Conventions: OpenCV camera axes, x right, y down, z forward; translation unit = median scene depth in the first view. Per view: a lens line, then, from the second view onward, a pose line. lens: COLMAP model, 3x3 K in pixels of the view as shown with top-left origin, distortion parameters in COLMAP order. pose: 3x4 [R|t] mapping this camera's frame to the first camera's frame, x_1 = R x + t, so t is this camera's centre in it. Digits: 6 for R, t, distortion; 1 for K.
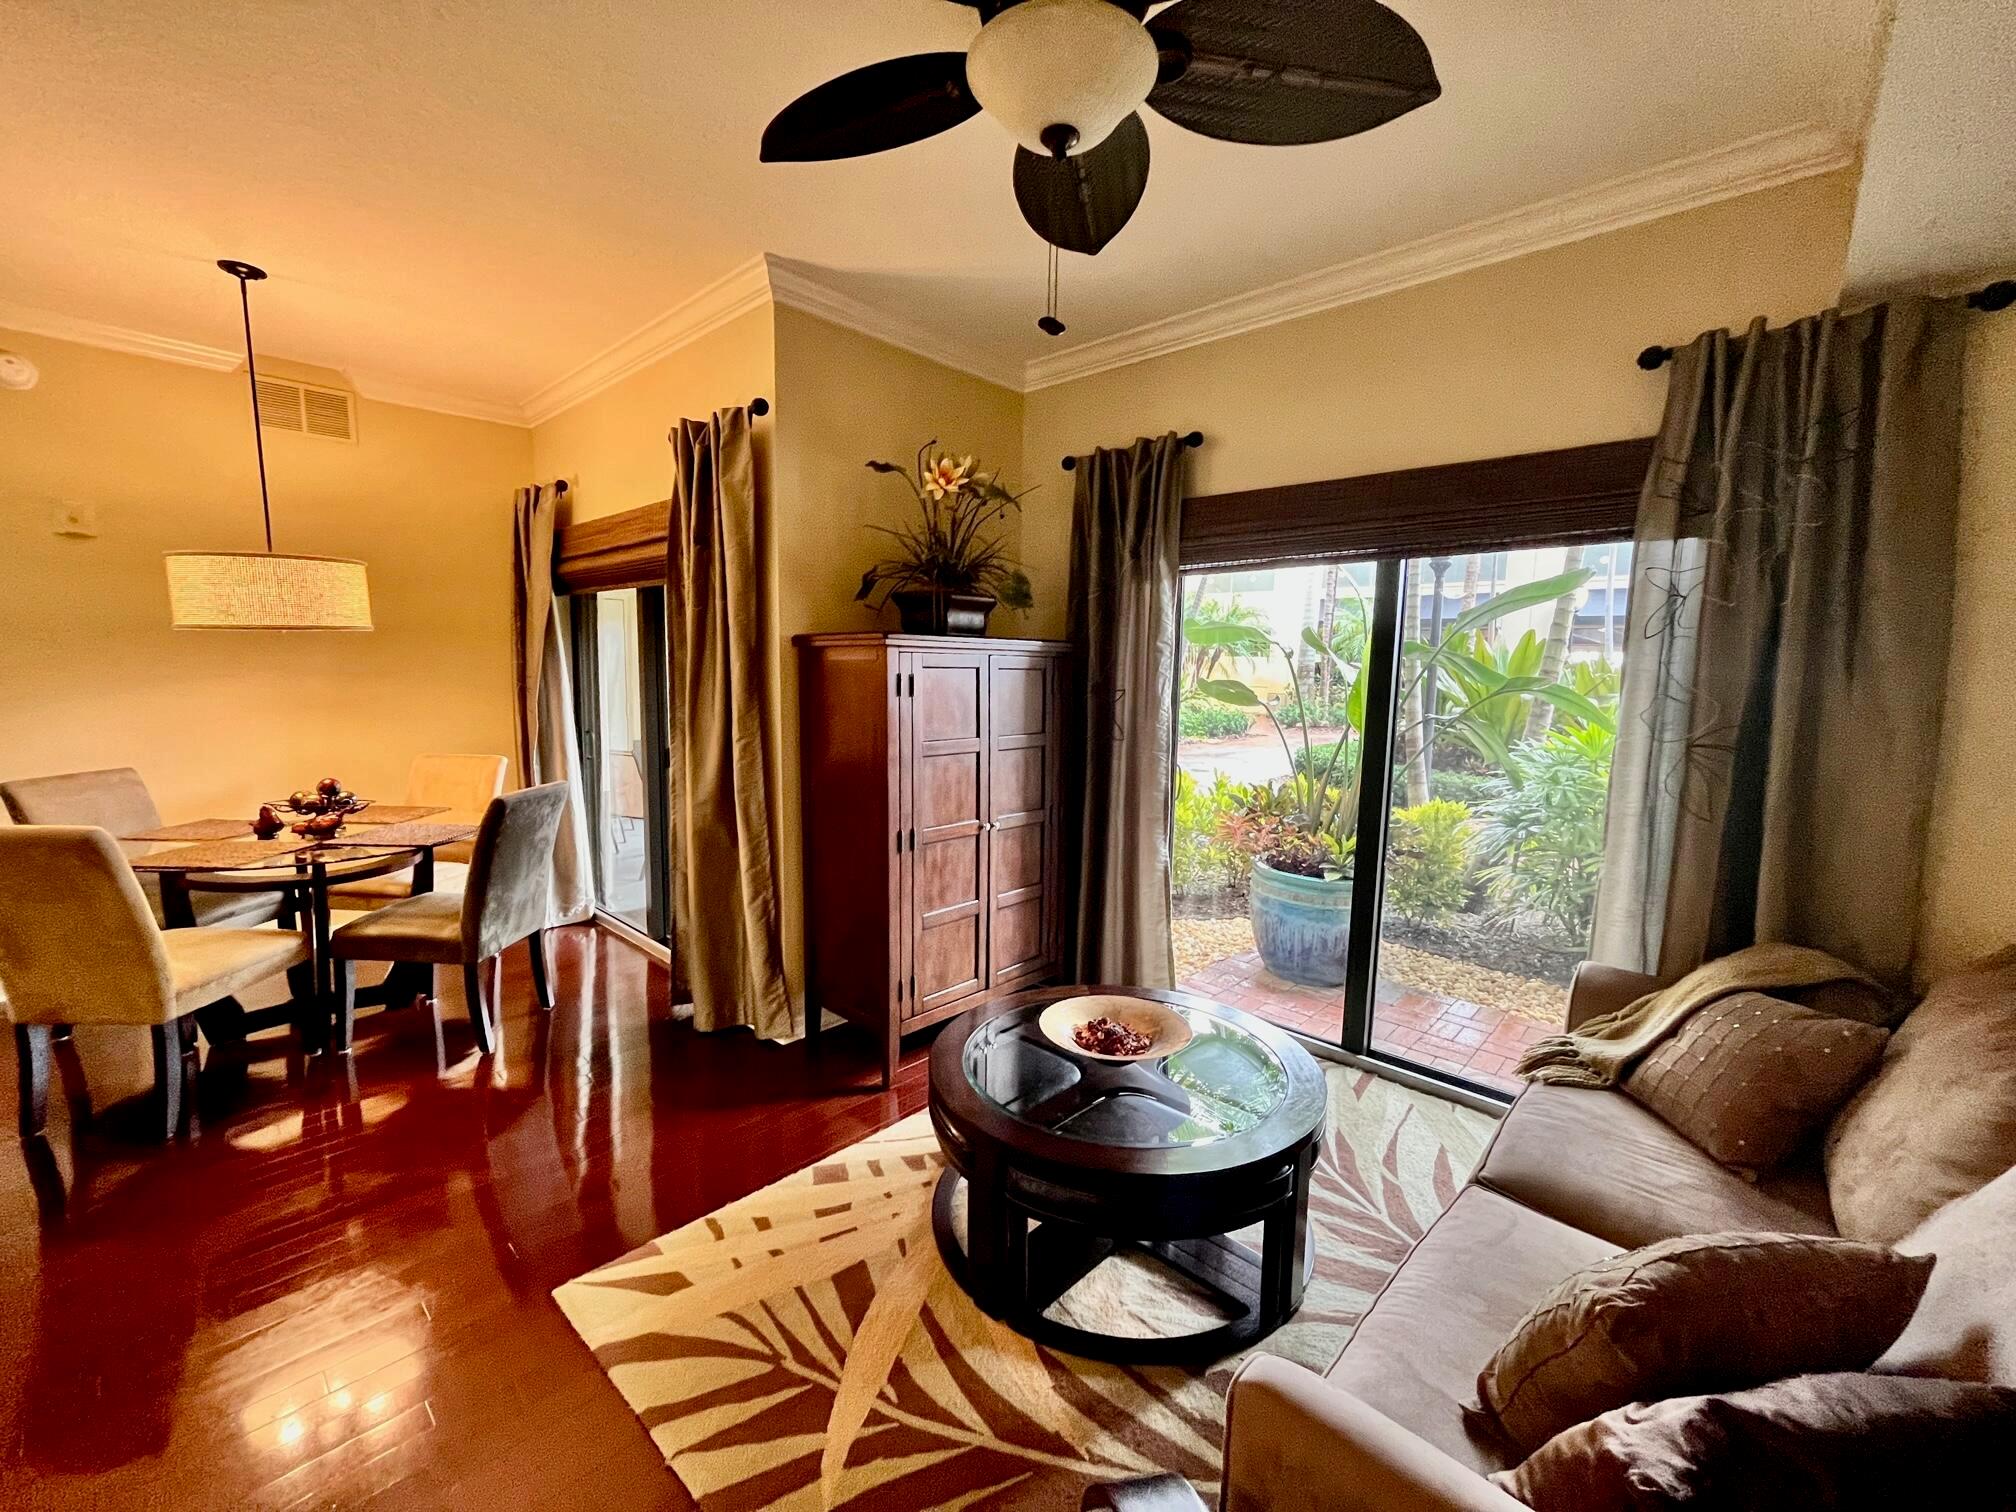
lens RADIAL K [[815.9, 0, 1006.1], [0, 815.9, 757.0], [0, 0, 1]] dist [-0.001701, -0.000583]
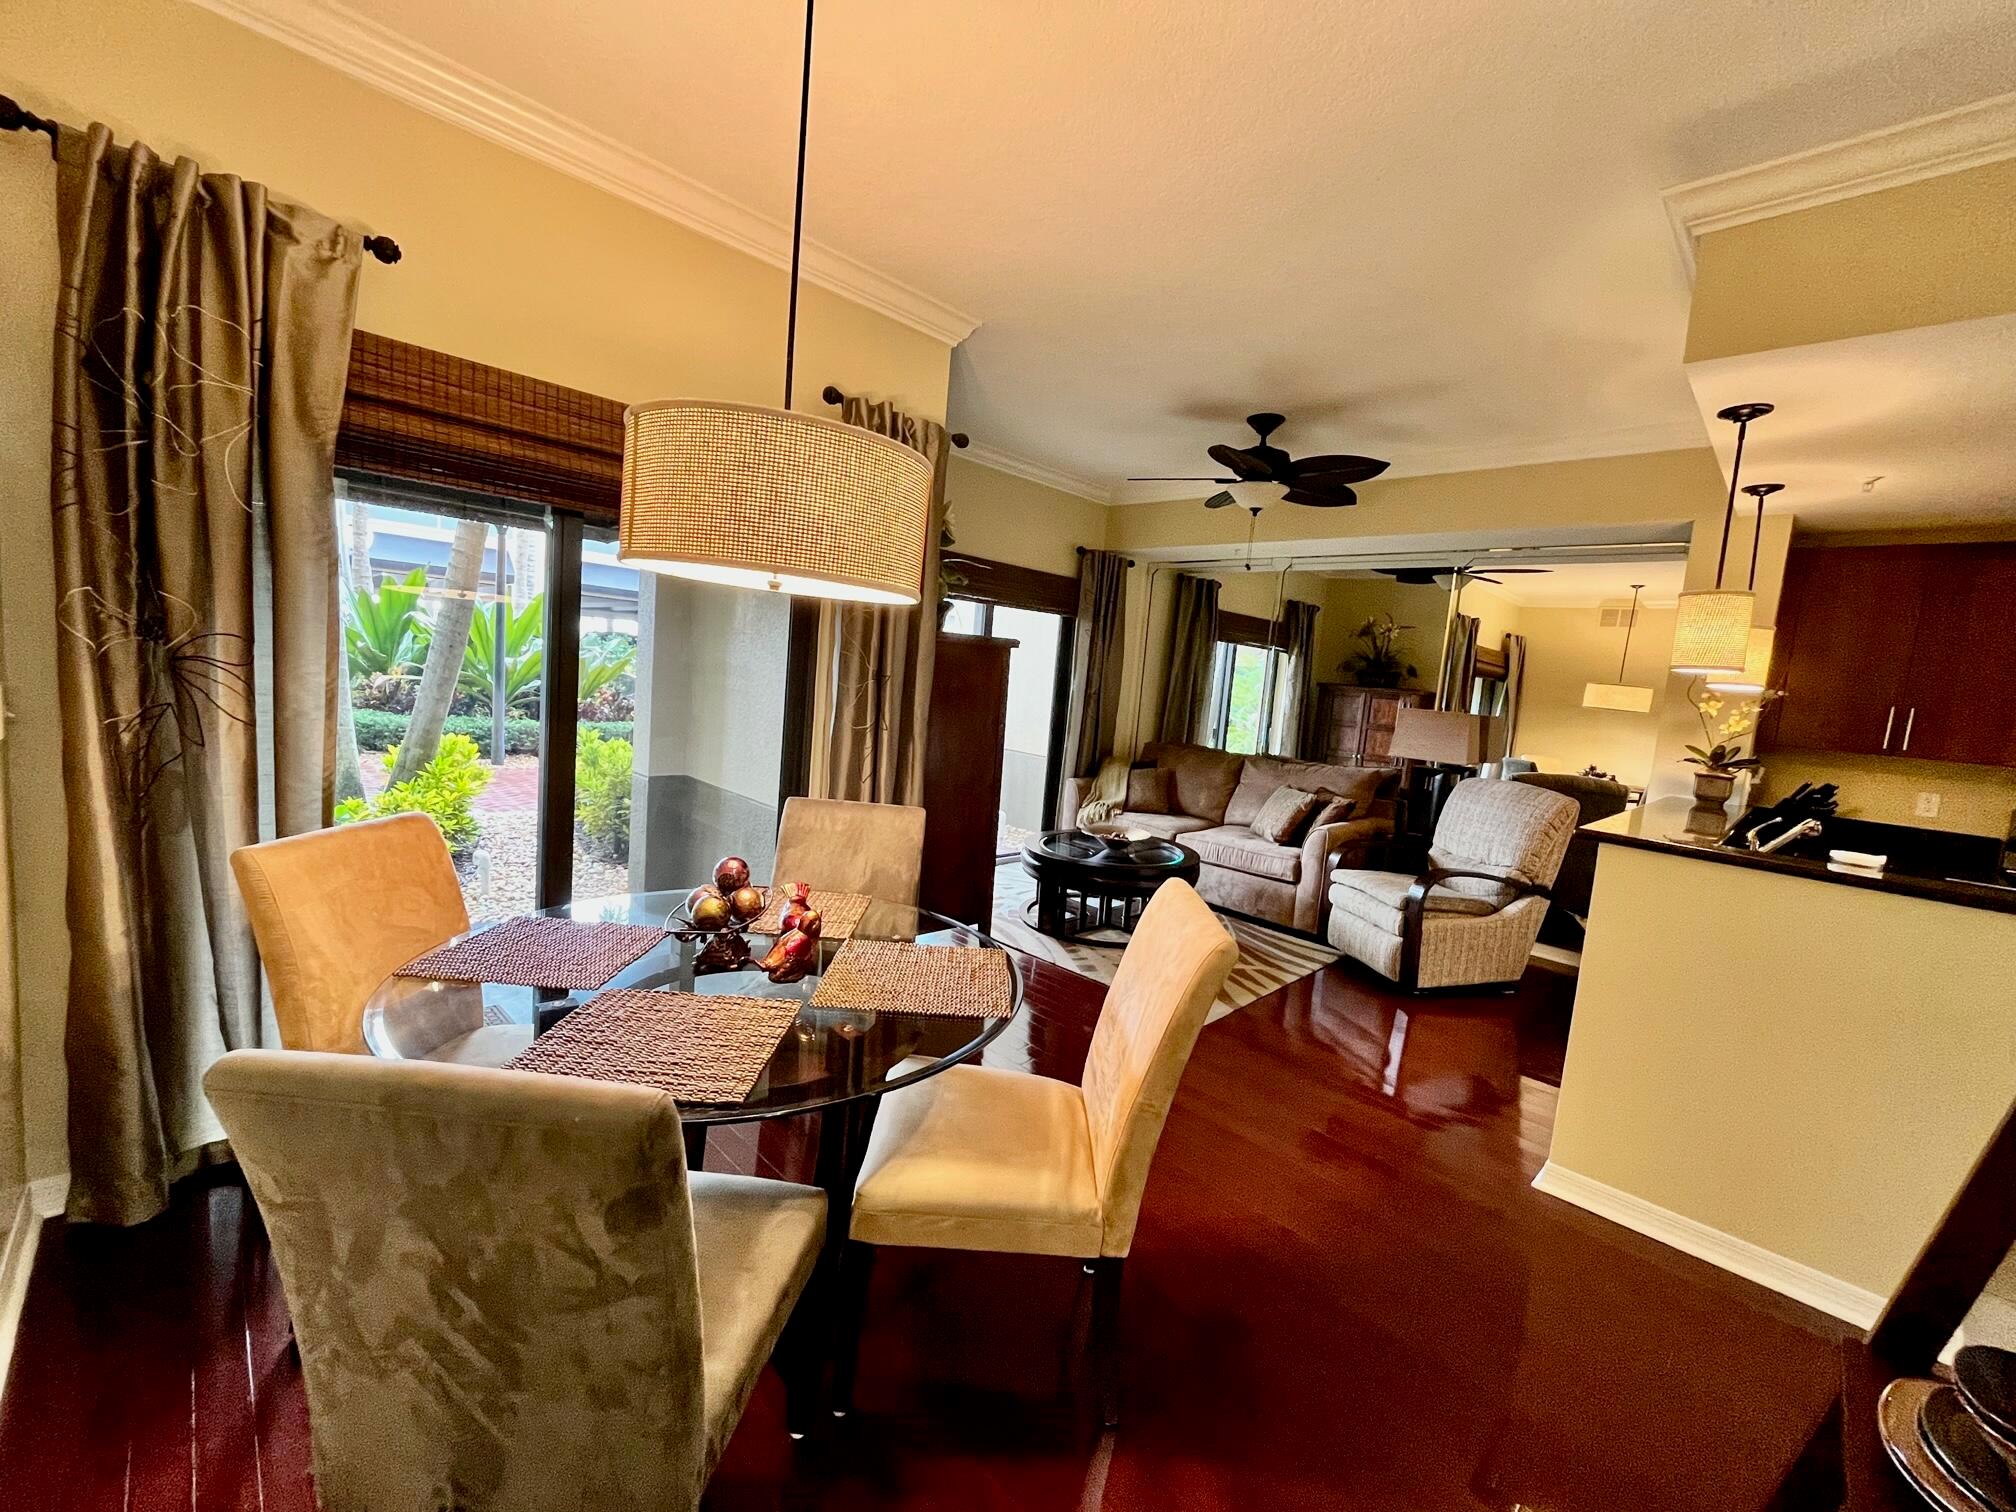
lens RADIAL K [[810.5, 0, 1008.0], [0, 810.5, 756.0], [0, 0, 1]] dist [-0.007030, -0.000418]
pose [[0.039041, -0.120570, 0.991937, -1.513680], [0.032567, 0.992320, 0.119334, -0.111165], [-0.998707, 0.027645, 0.042668, 0.887878]]
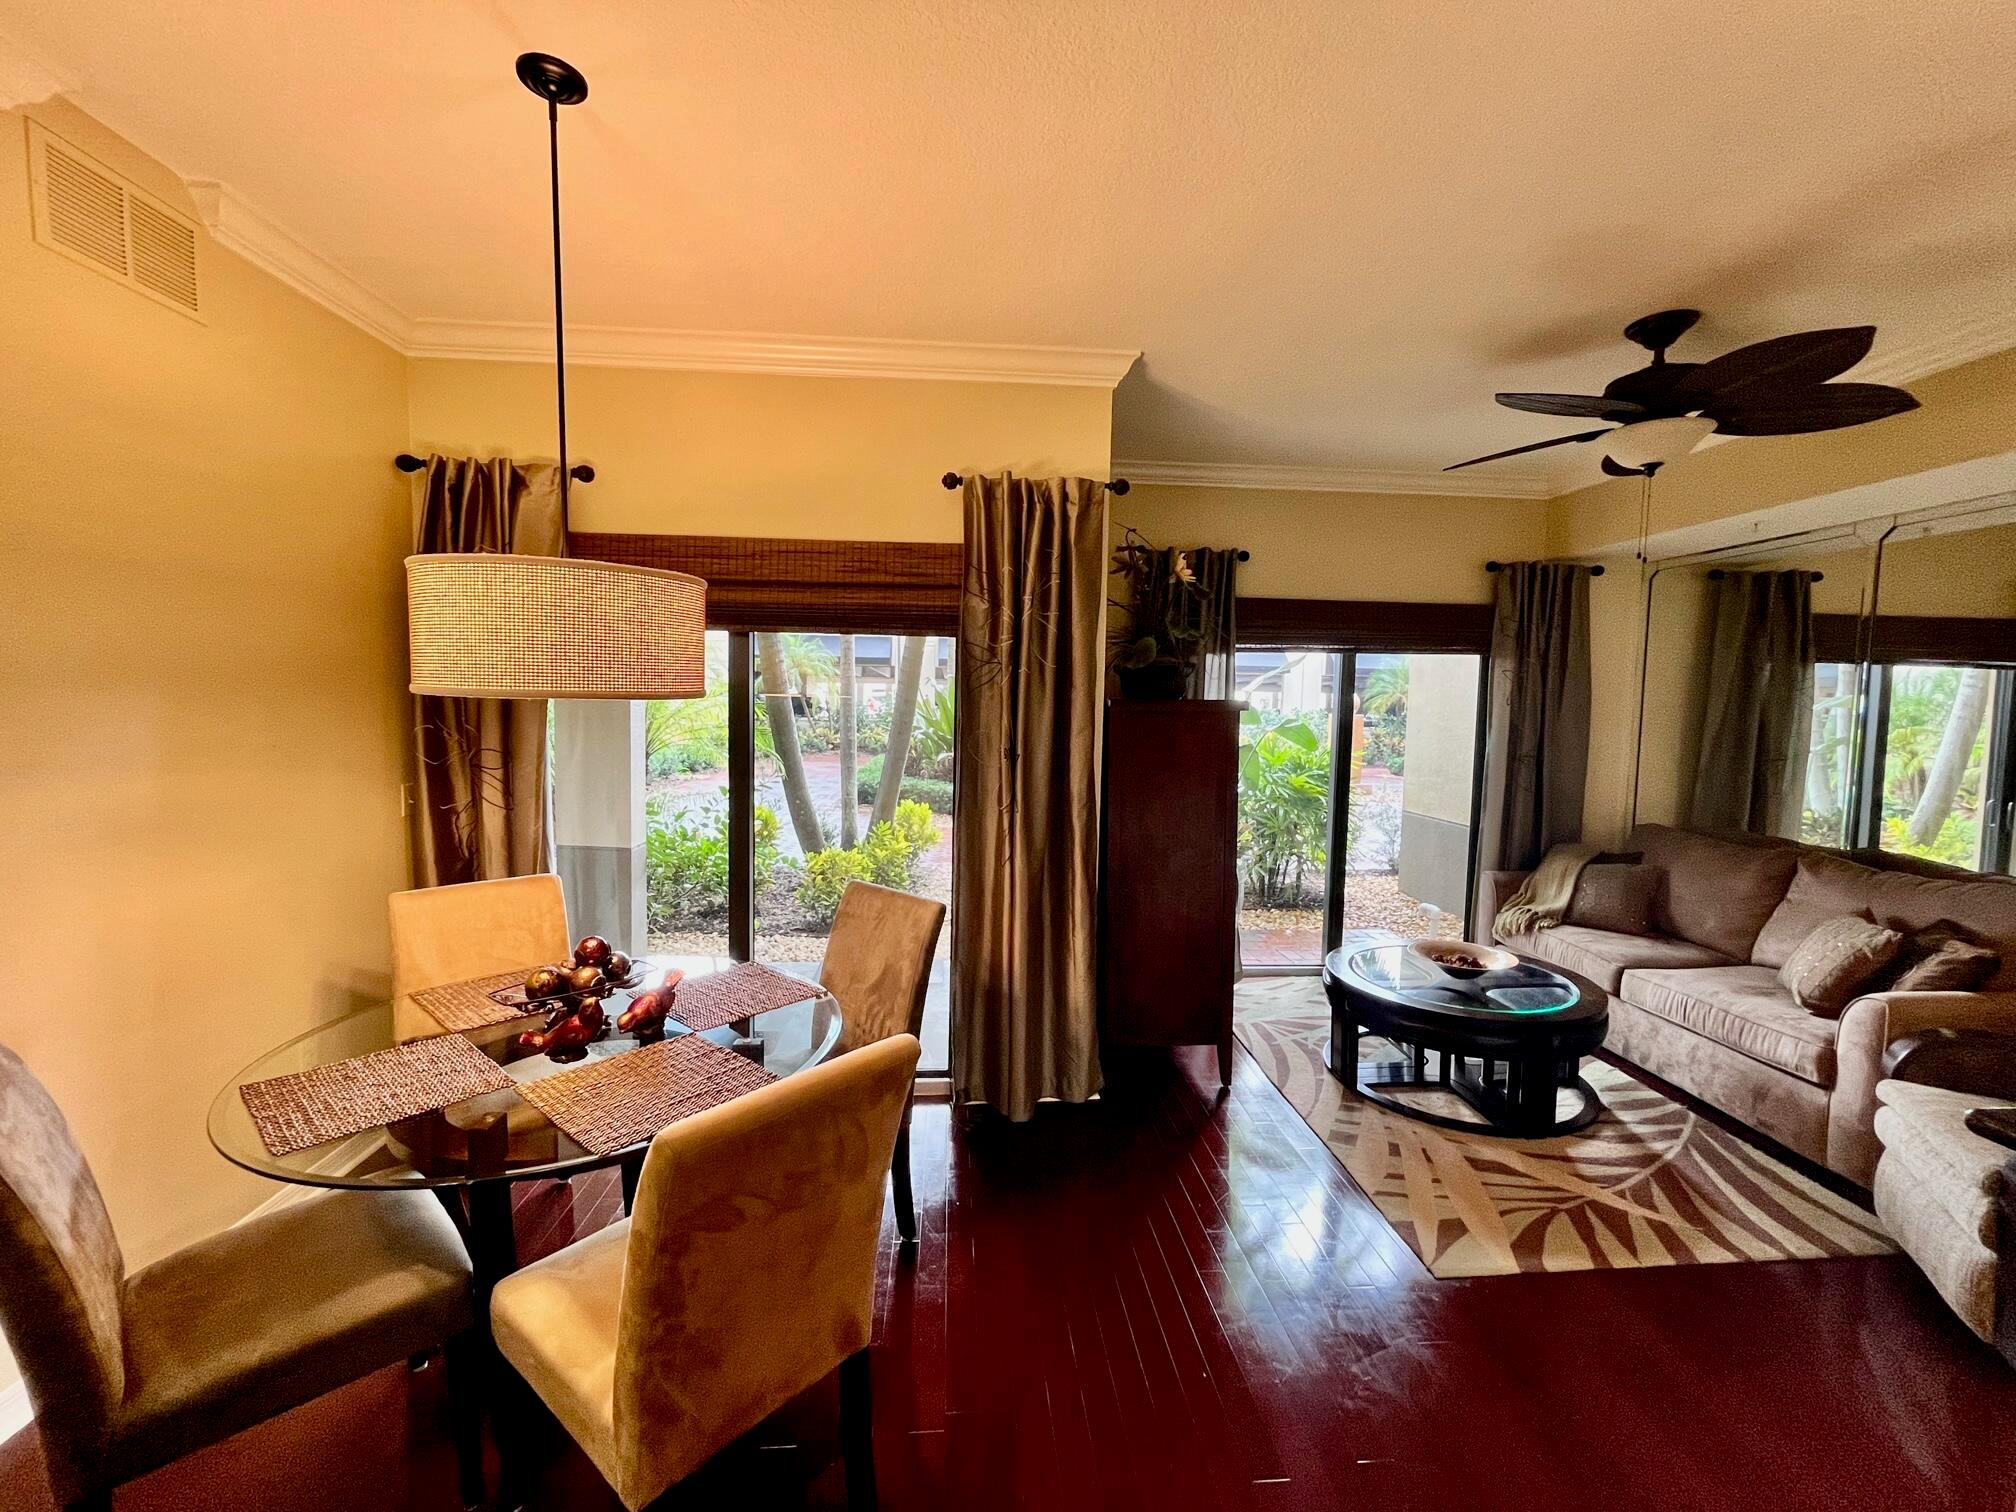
lens RADIAL K [[815.9, 0, 1006.1], [0, 815.9, 757.0], [0, 0, 1]] dist [-0.001701, -0.000583]
pose [[0.682893, -0.057490, 0.728252, -1.185835], [0.080260, 0.996768, 0.003426, -0.095102], [-0.726096, 0.056110, 0.685301, 0.399292]]
